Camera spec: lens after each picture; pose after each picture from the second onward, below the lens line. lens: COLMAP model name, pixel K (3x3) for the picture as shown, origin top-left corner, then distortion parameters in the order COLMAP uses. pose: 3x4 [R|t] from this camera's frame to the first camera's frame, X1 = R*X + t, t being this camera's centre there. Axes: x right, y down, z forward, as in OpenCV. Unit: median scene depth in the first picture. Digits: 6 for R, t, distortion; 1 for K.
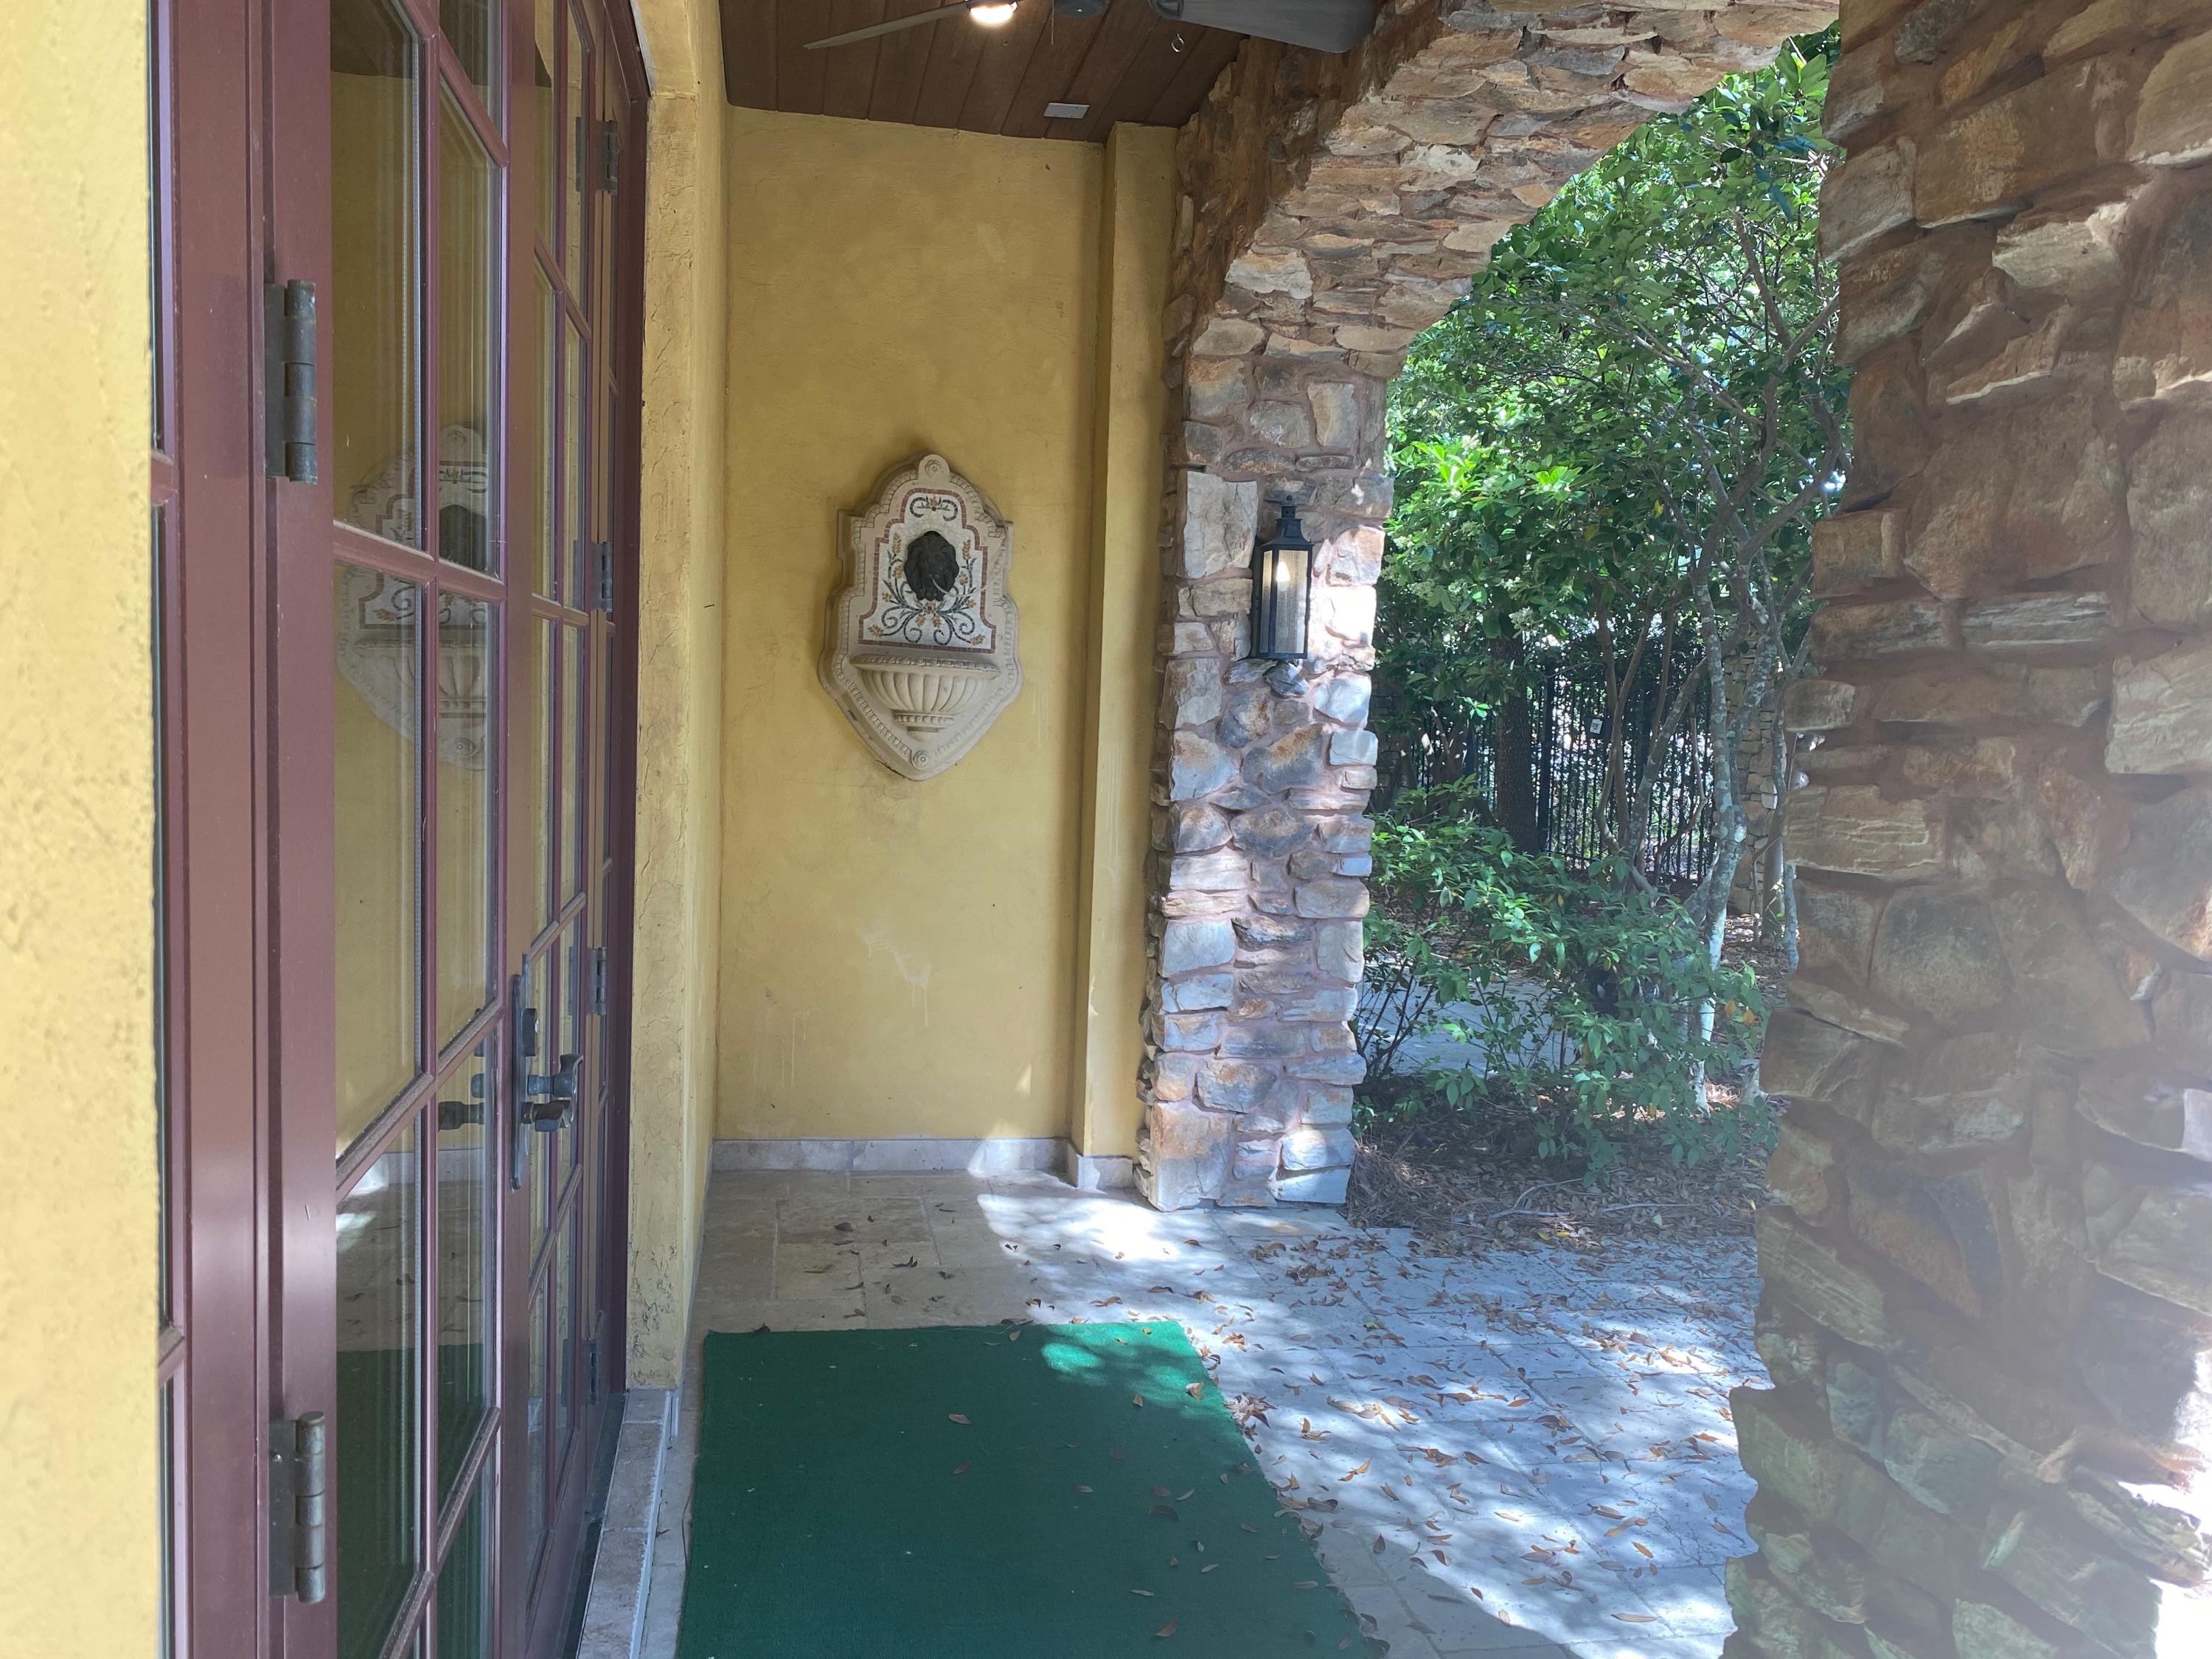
lens RADIAL K [[1685.0, 0, 1106.0], [0, 1685.0, 829.5], [0, 0, 1]] dist [0.101586, -0.256480]
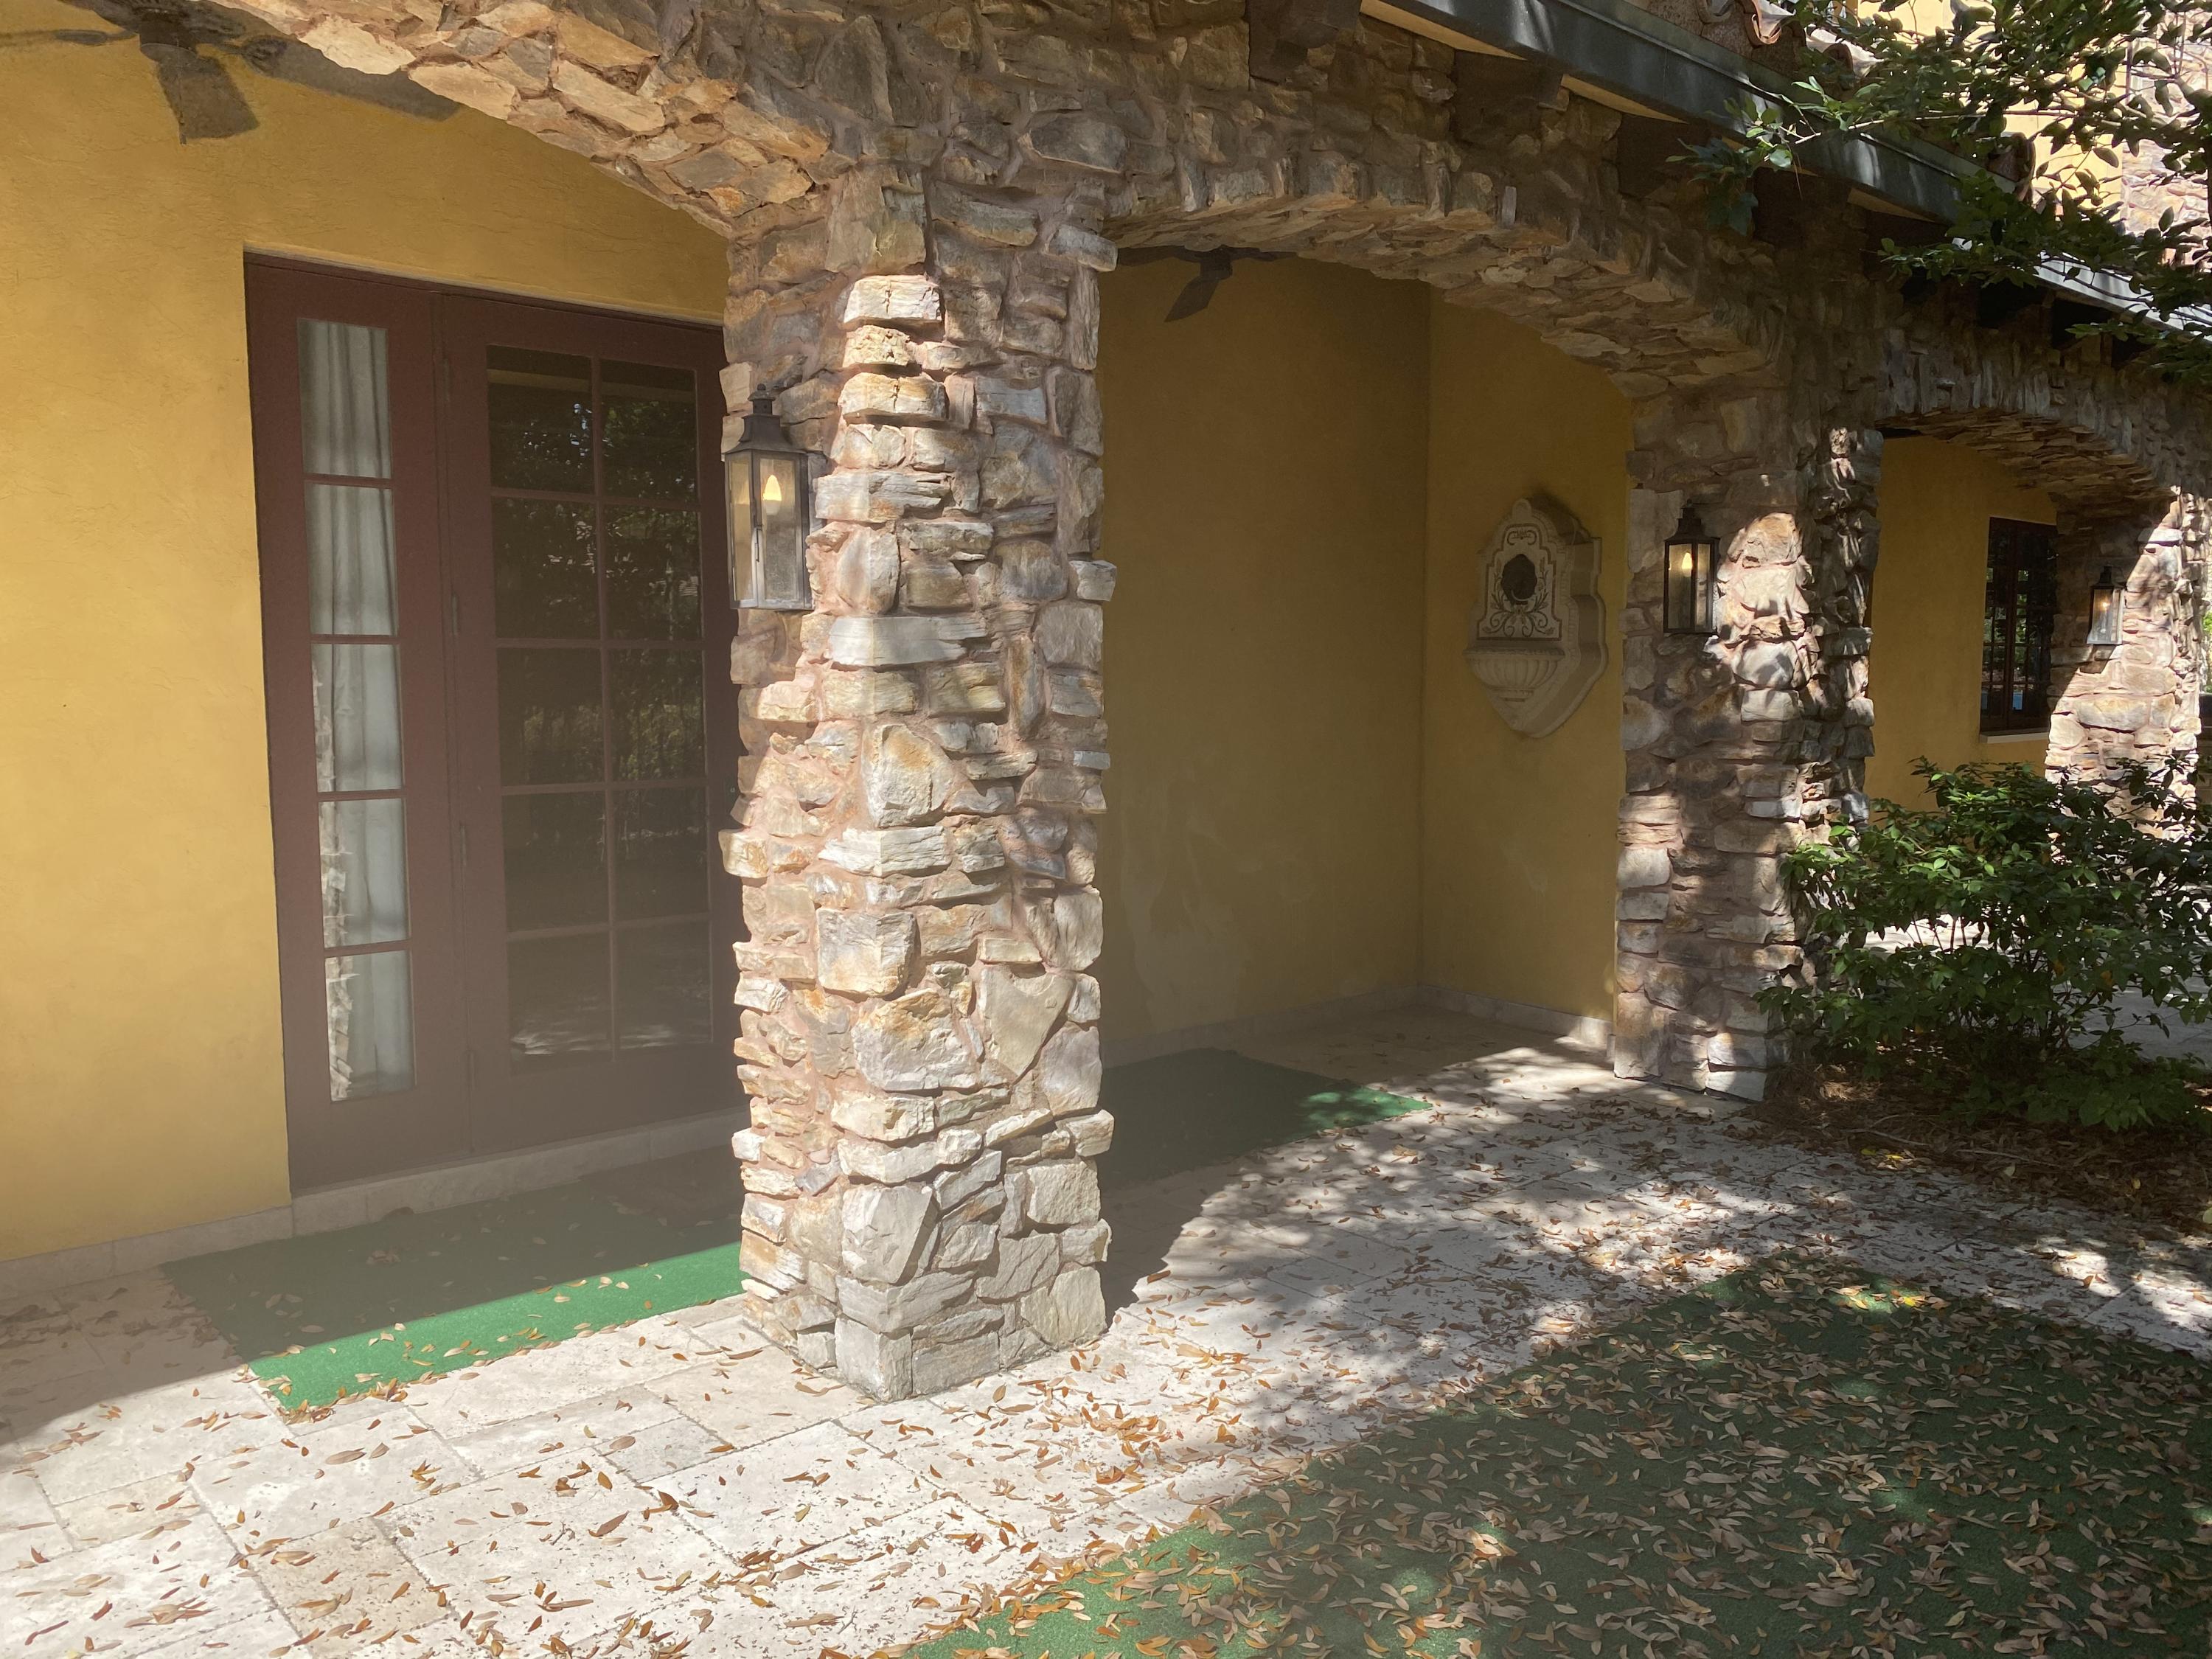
lens RADIAL K [[1691.4, 0, 1106.0], [0, 1691.4, 829.5], [0, 0, 1]] dist [0.091391, -0.001691]
pose [[0.506773, 0.043530, -0.860980, 1.180769], [-0.042259, 0.998778, 0.025623, 0.031310], [0.861043, 0.023400, 0.507993, 0.023358]]
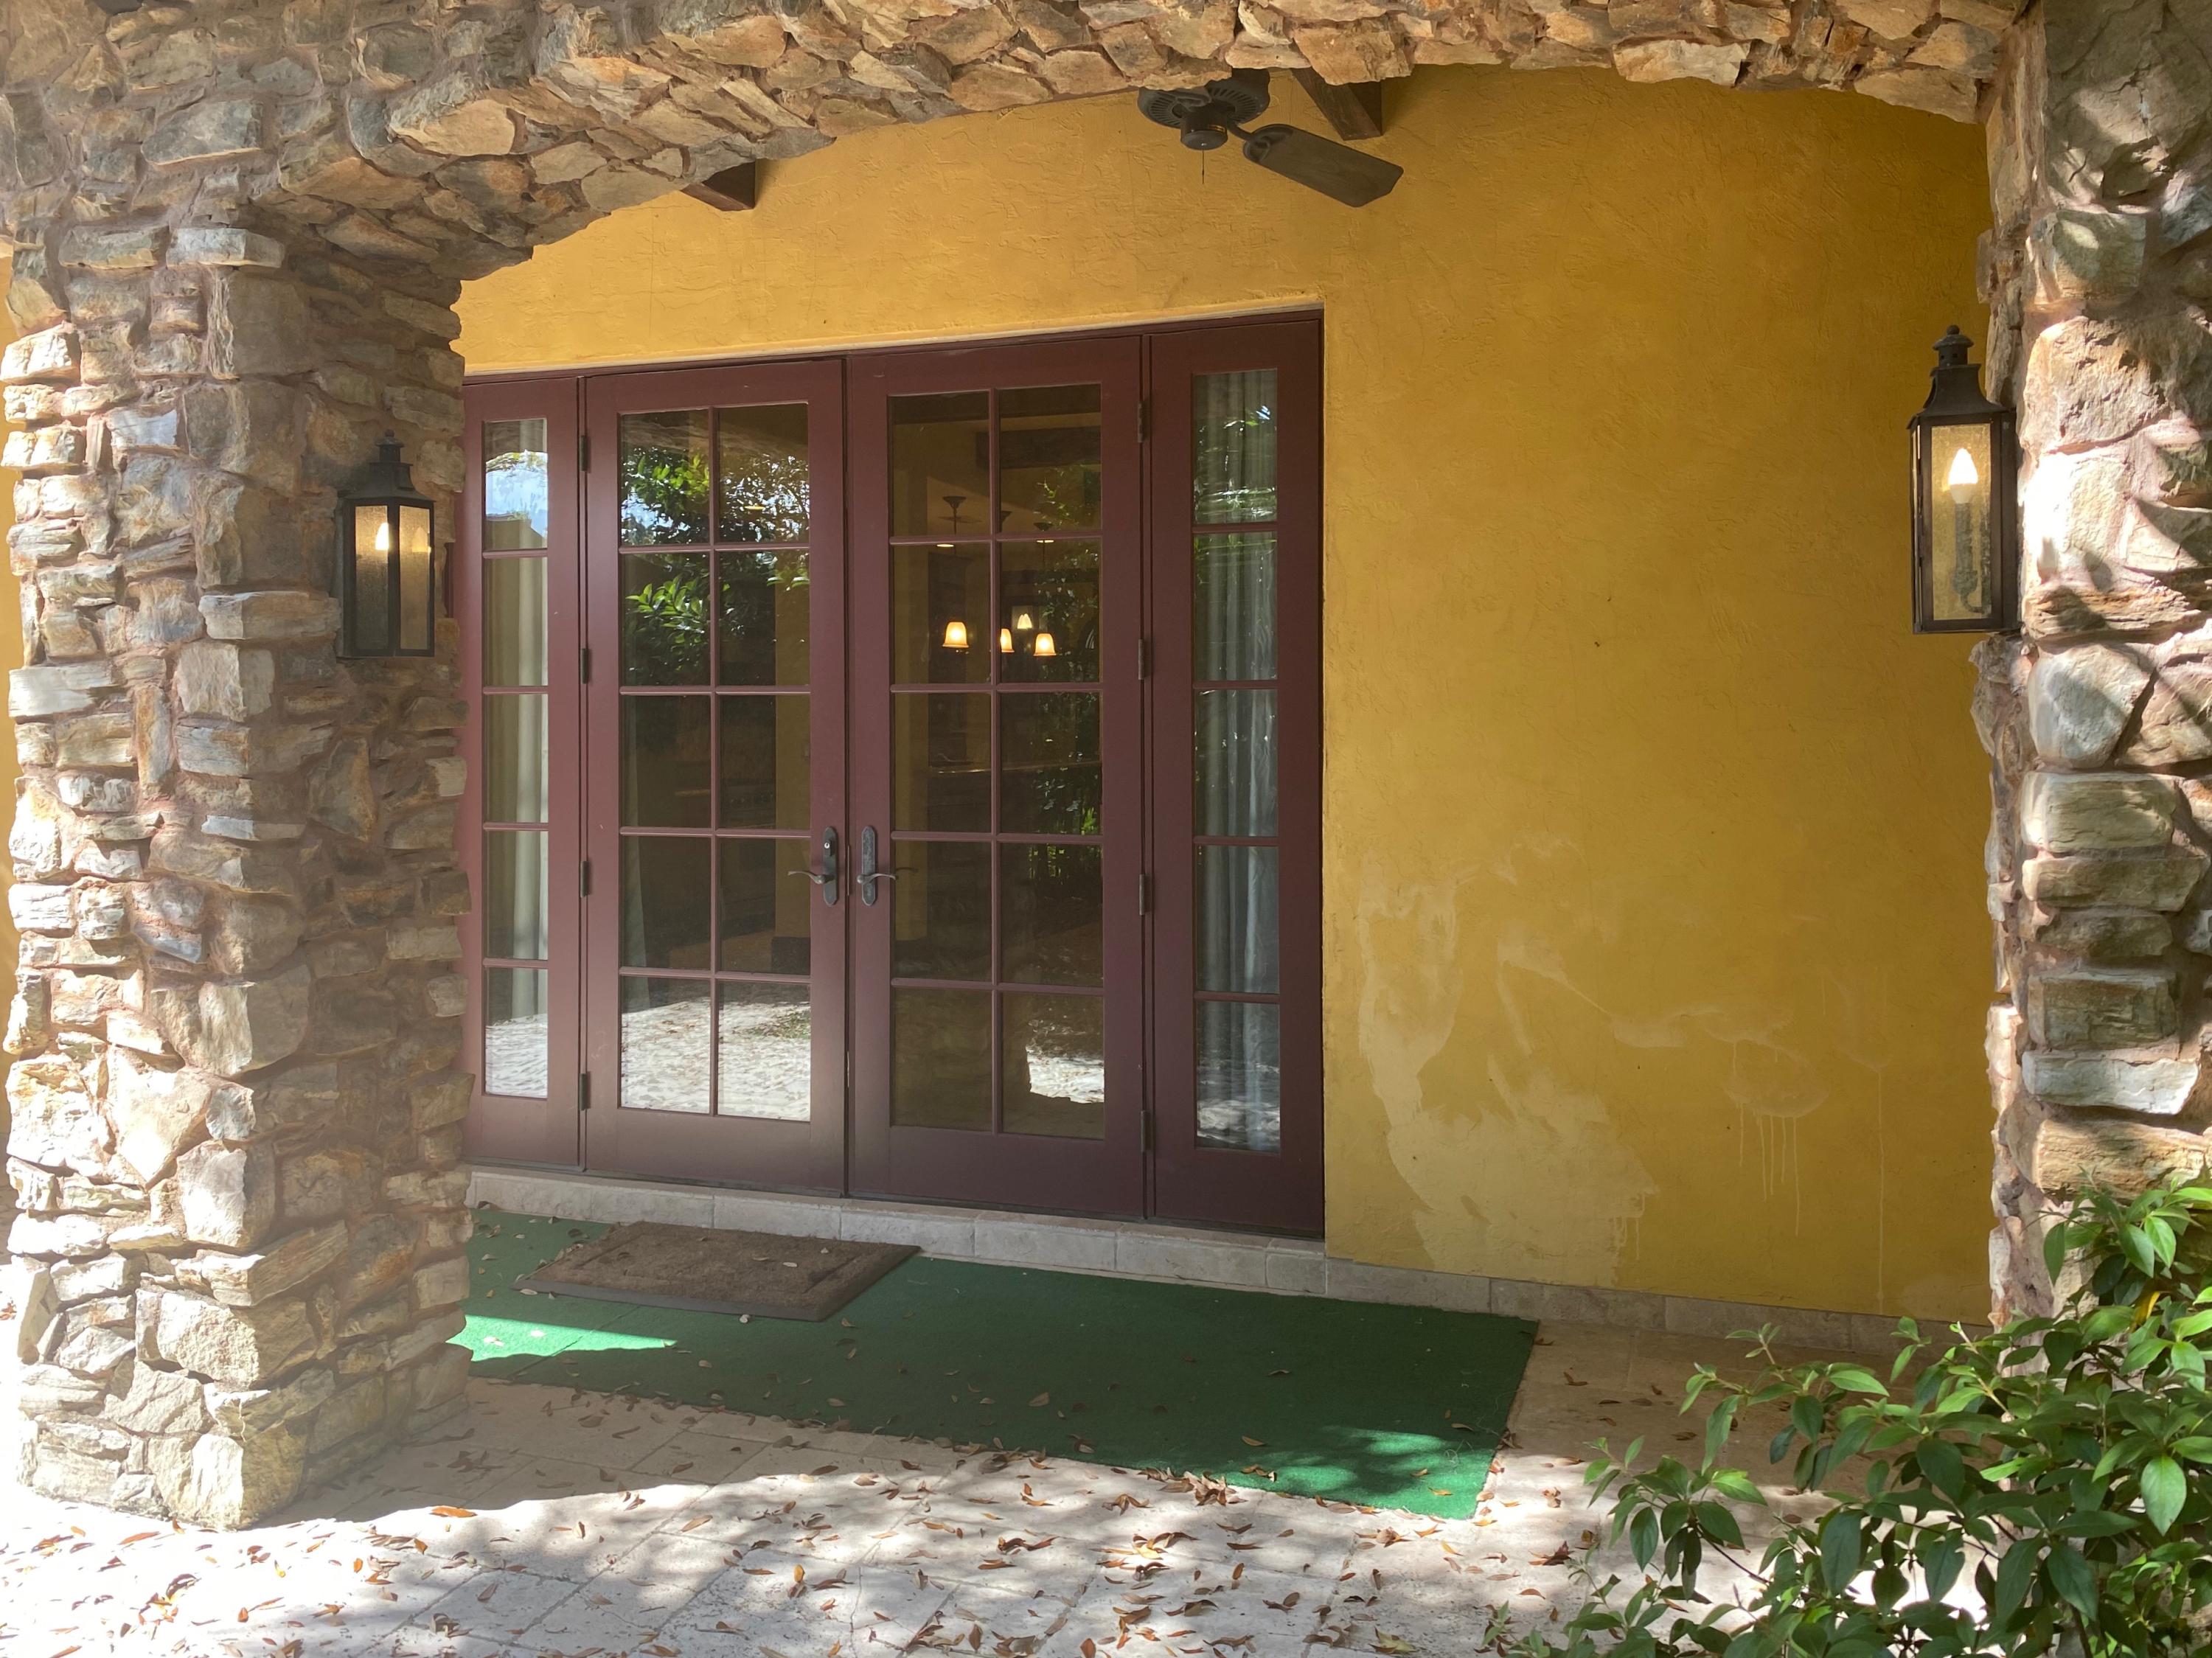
lens RADIAL K [[1801.3, 0, 1112.2], [0, 1801.3, 712.5], [0, 0, 1]] dist [0.004529, 0.000116]
pose [[-0.504985, -0.032394, -0.862520, 0.882056], [-0.073837, 0.997254, 0.005776, -0.073919], [0.859964, 0.066603, -0.505990, 1.298533]]
